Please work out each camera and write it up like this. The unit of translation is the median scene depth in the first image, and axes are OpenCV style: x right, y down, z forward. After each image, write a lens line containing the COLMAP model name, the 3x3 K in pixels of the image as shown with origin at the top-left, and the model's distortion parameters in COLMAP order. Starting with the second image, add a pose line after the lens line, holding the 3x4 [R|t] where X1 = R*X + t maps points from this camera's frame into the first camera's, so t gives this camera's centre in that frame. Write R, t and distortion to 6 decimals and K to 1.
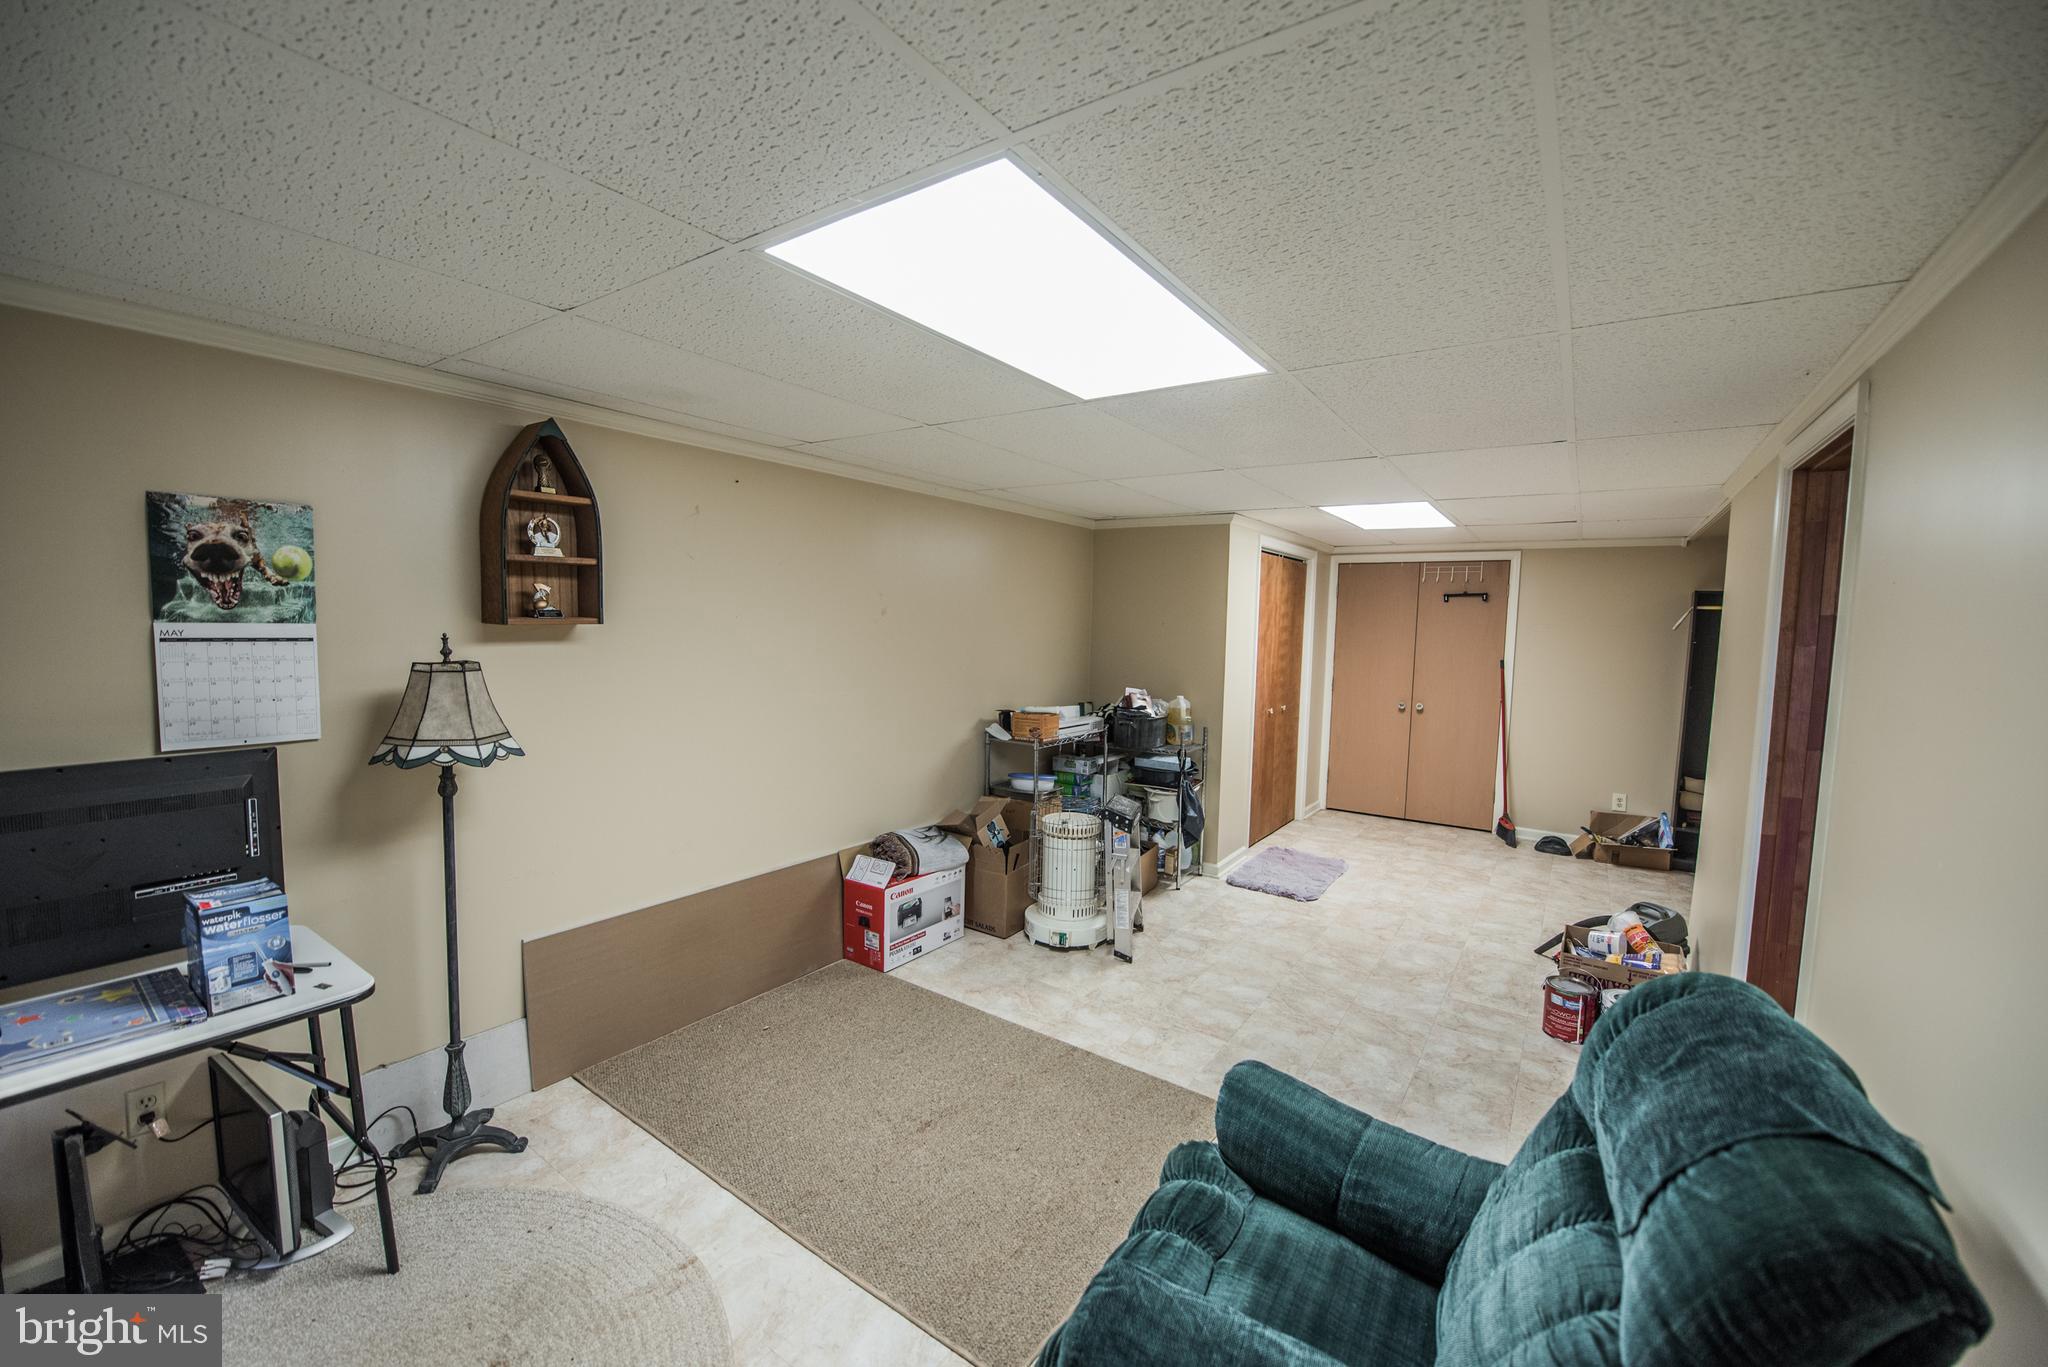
lens RADIAL K [[814.2, 0, 1018.6], [0, 814.2, 681.7], [0, 0, 1]] dist [-0.015372, -0.002564]
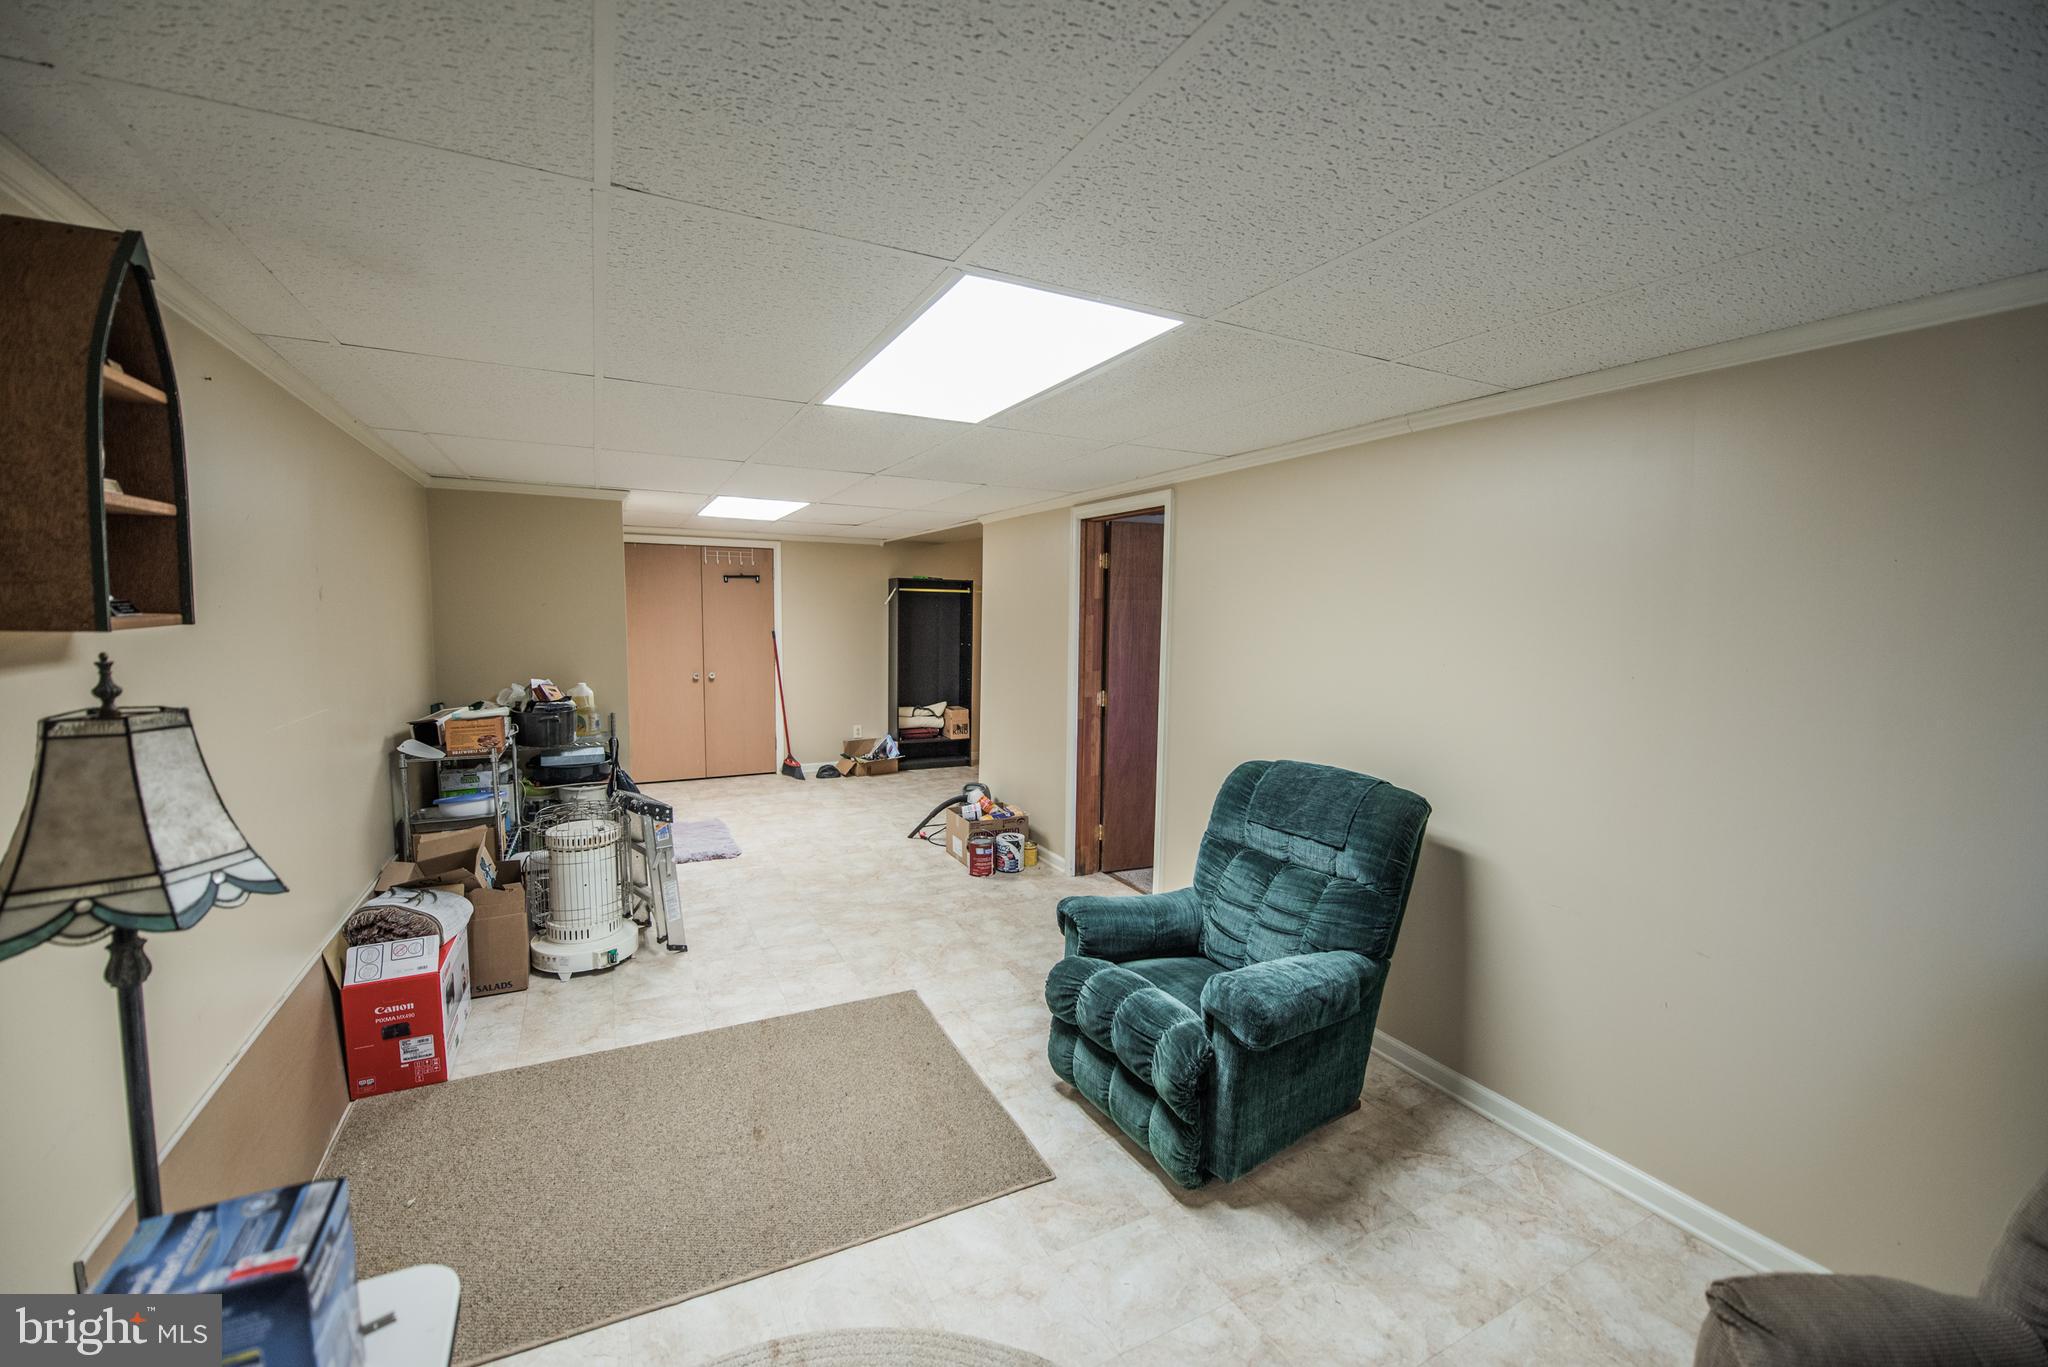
lens RADIAL K [[814.2, 0, 1021.1], [0, 814.2, 684.1], [0, 0, 1]] dist [-0.015372, -0.002564]
pose [[0.459315, -0.095785, 0.883094, -0.504064], [0.063457, 0.995167, 0.074935, -0.024227], [-0.886004, 0.021620, 0.463174, 0.172279]]
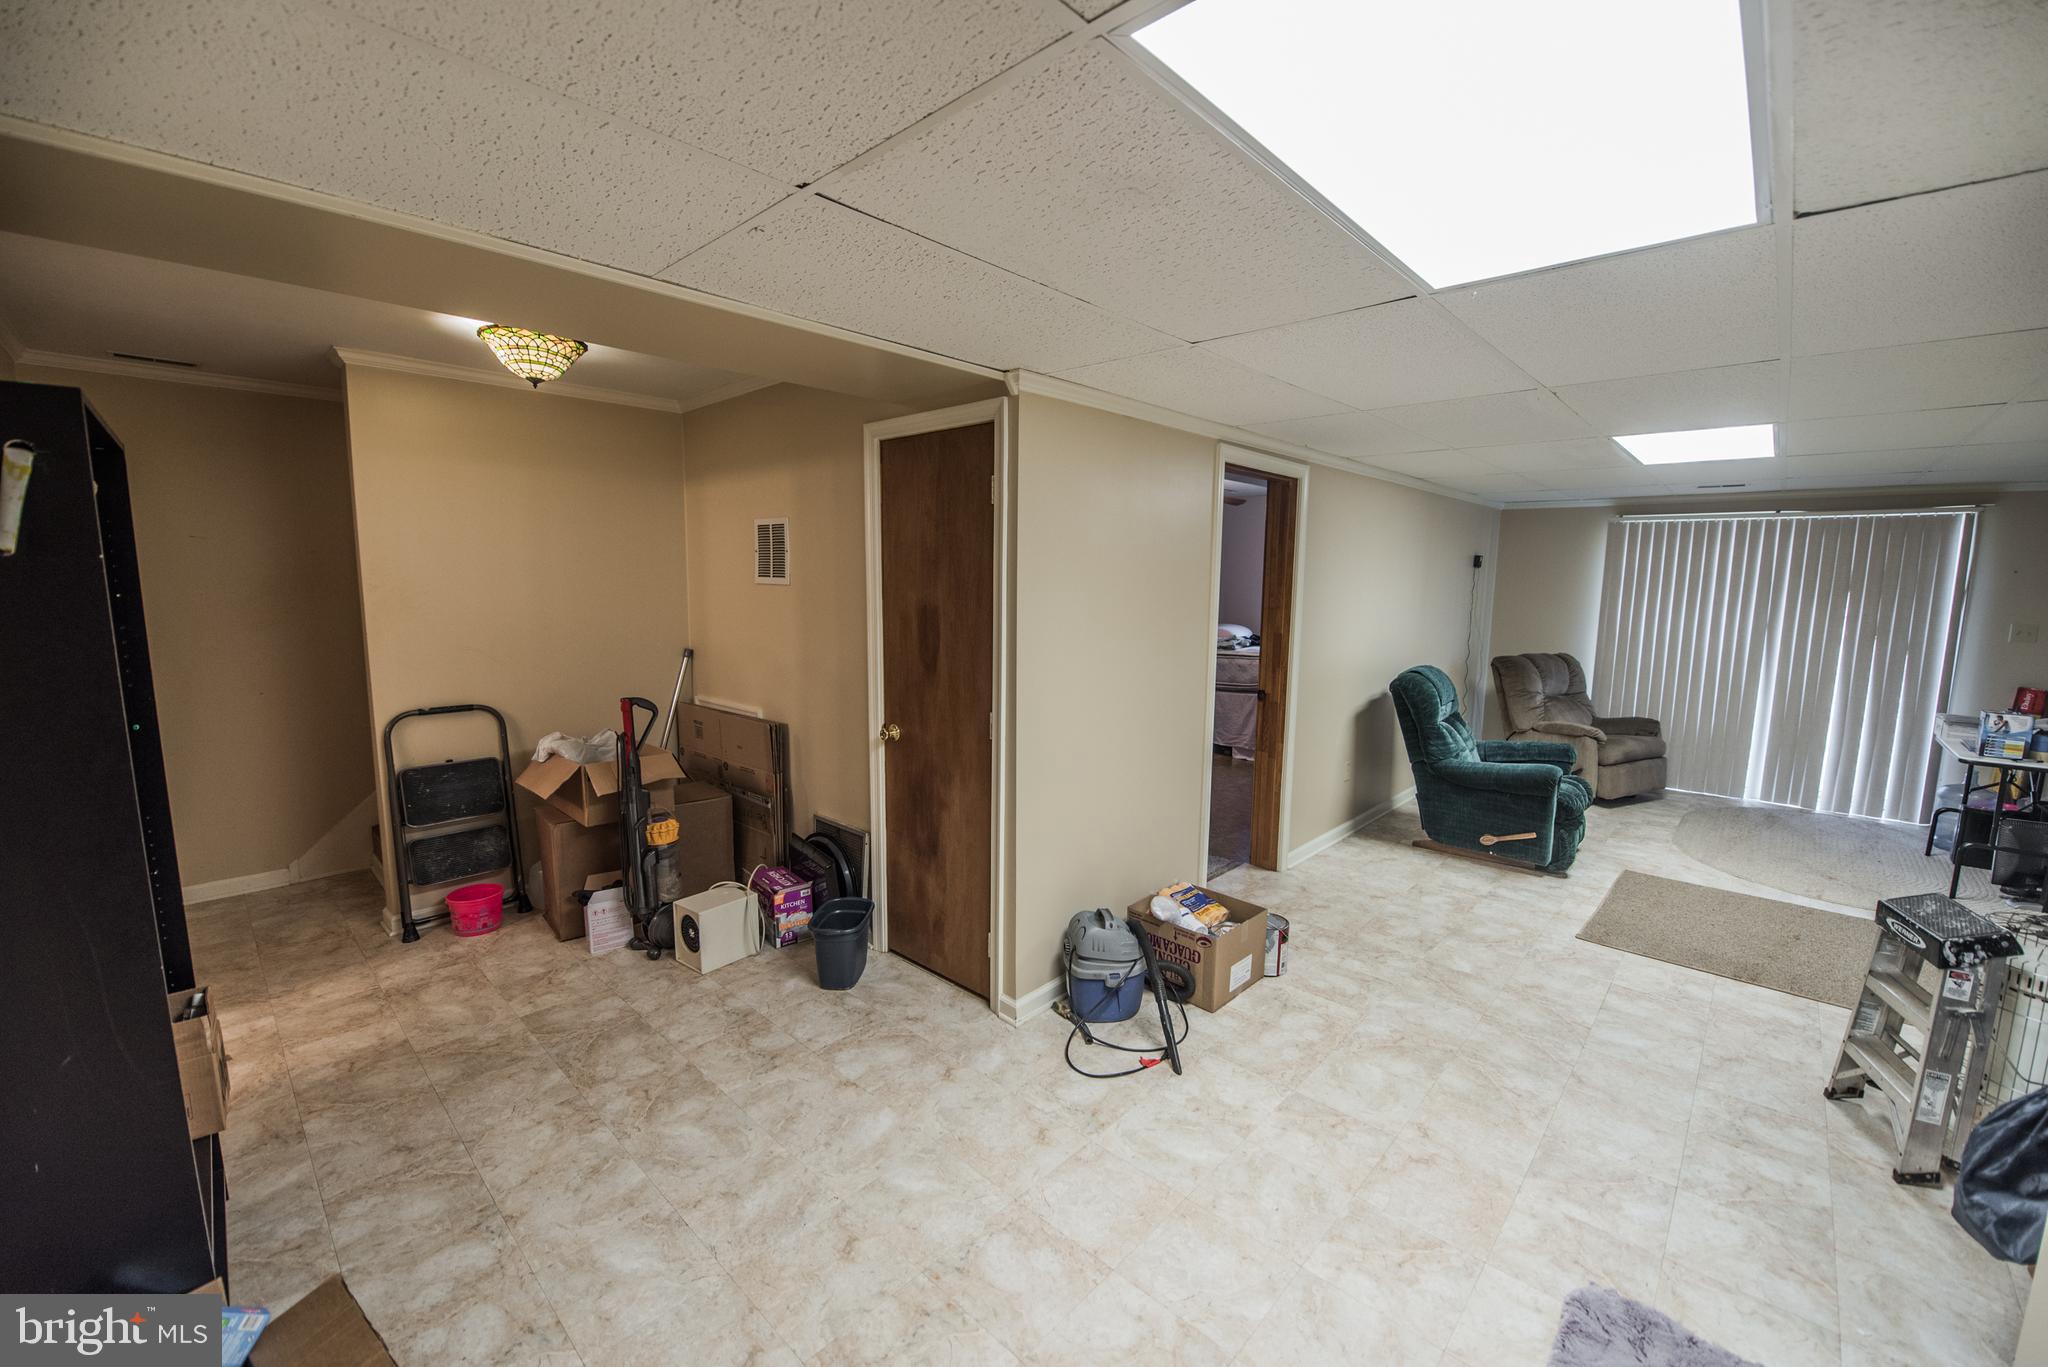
lens RADIAL K [[814.2, 0, 1023.8], [0, 814.2, 682.5], [0, 0, 1]] dist [-0.015372, -0.002564]
pose [[-0.989568, -0.052098, 0.134320, 0.713800], [-0.023422, 0.978101, 0.206811, -0.110269], [-0.142153, 0.201507, -0.969117, 1.634625]]
